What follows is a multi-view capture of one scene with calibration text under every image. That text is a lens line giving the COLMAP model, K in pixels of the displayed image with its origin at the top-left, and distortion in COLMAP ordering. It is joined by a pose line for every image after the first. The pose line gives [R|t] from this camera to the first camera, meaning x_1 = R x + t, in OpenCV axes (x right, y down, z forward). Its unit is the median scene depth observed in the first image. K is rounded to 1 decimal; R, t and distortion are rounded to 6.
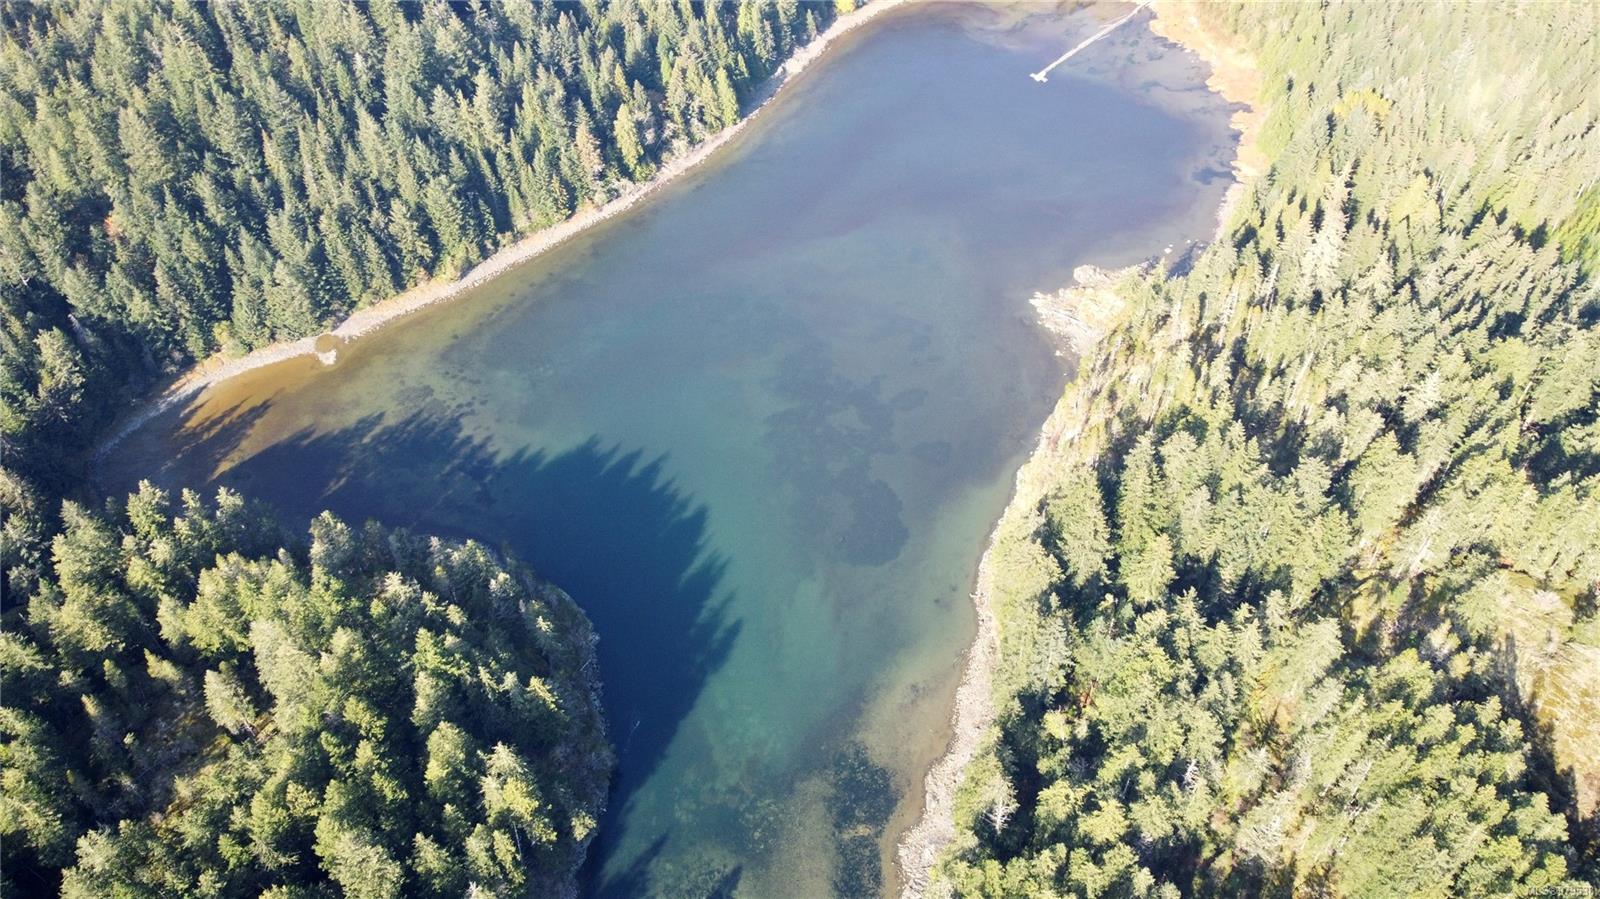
lens RADIAL K [[1199.7, 0, 784.6], [0, 1199.7, 452.9], [0, 0, 1]] dist [0.005668, -0.018360]
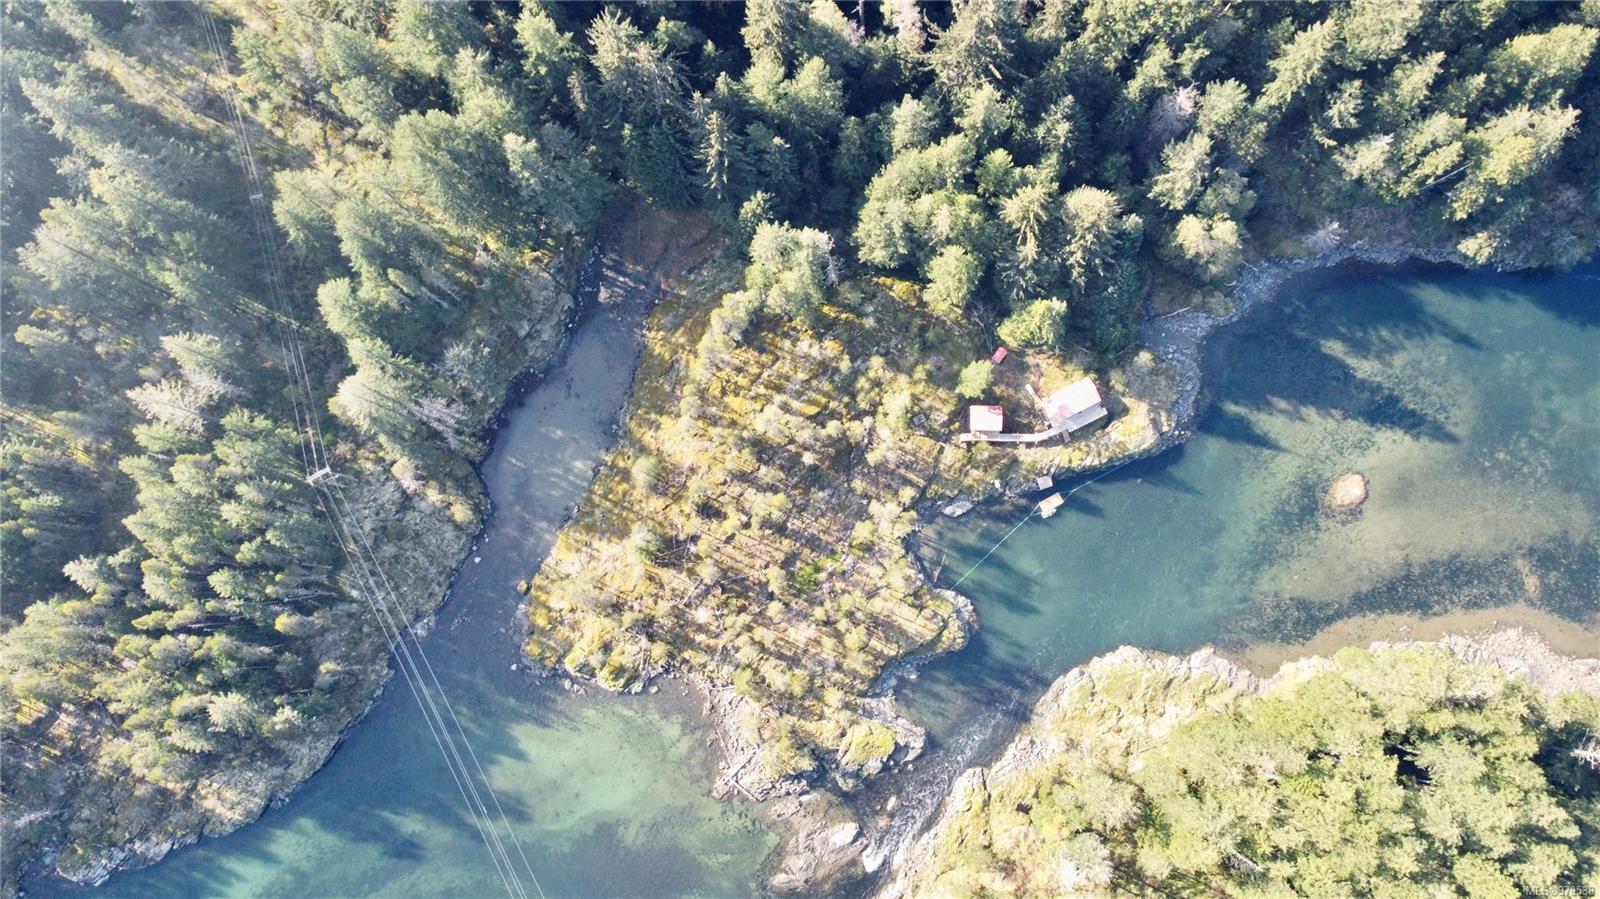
lens RADIAL K [[1199.7, 0, 780.7], [0, 1199.7, 458.3], [0, 0, 1]] dist [0.005668, -0.018360]
pose [[0.123503, 0.986860, -0.104186, 0.003690], [-0.688686, 0.160828, 0.706998, 0.087593], [0.714464, -0.015565, 0.699499, 0.077239]]
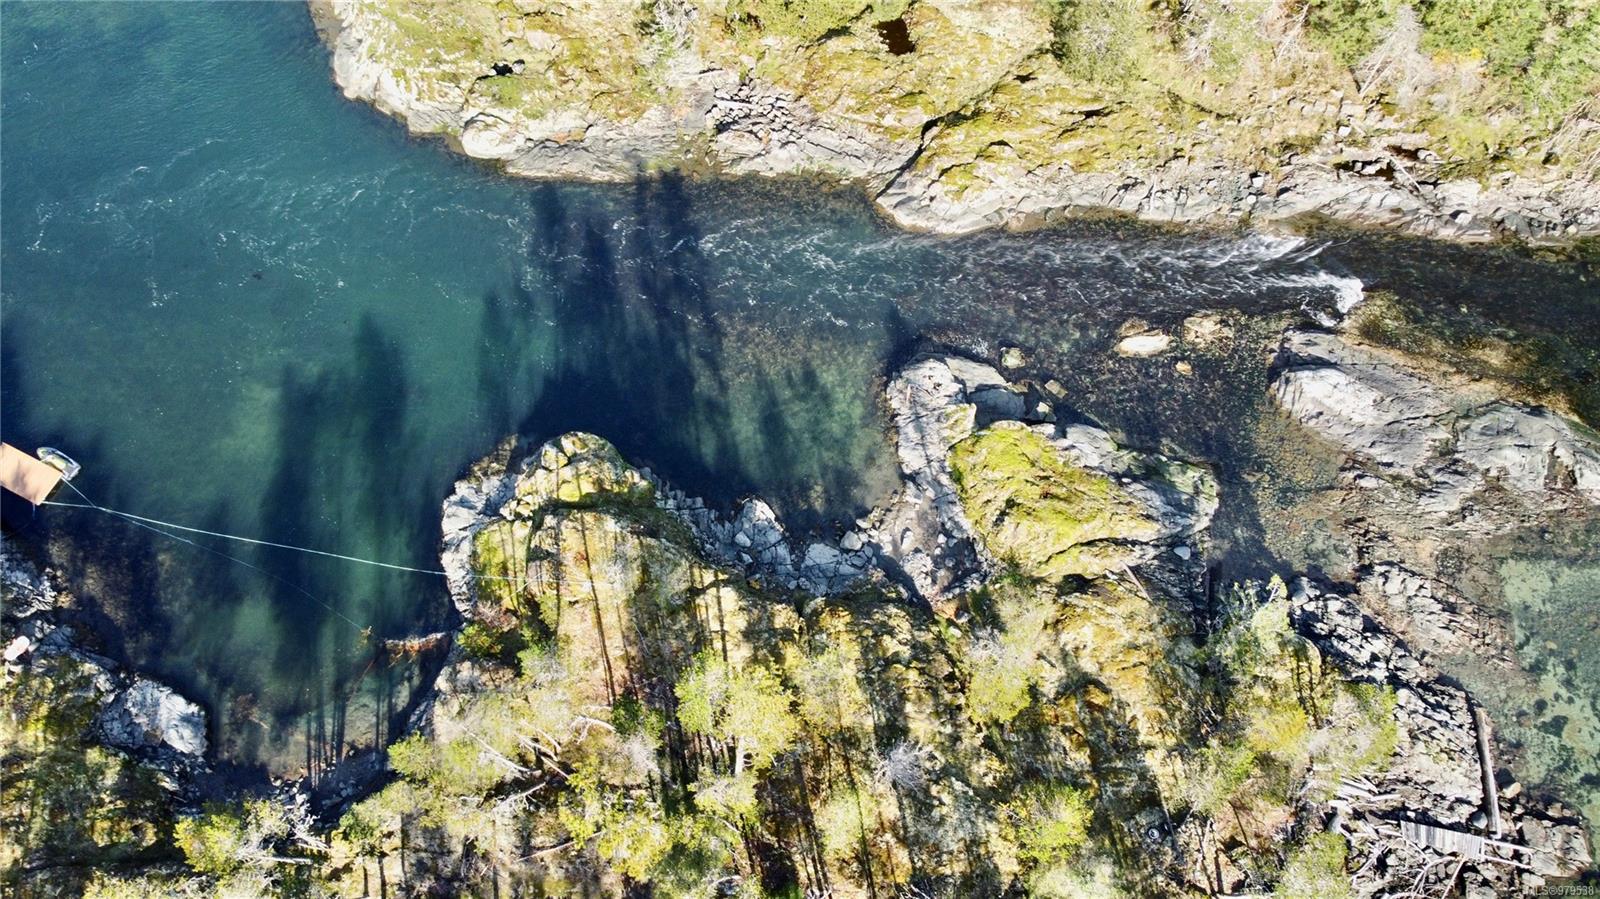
lens RADIAL K [[1199.7, 0, 803.0], [0, 1199.7, 459.3], [0, 0, 1]] dist [0.005668, -0.018360]
pose [[0.740521, -0.624398, 0.248507, 0.033177], [0.500144, 0.759040, 0.416791, 0.585113], [-0.448870, -0.184353, 0.874374, 0.561560]]
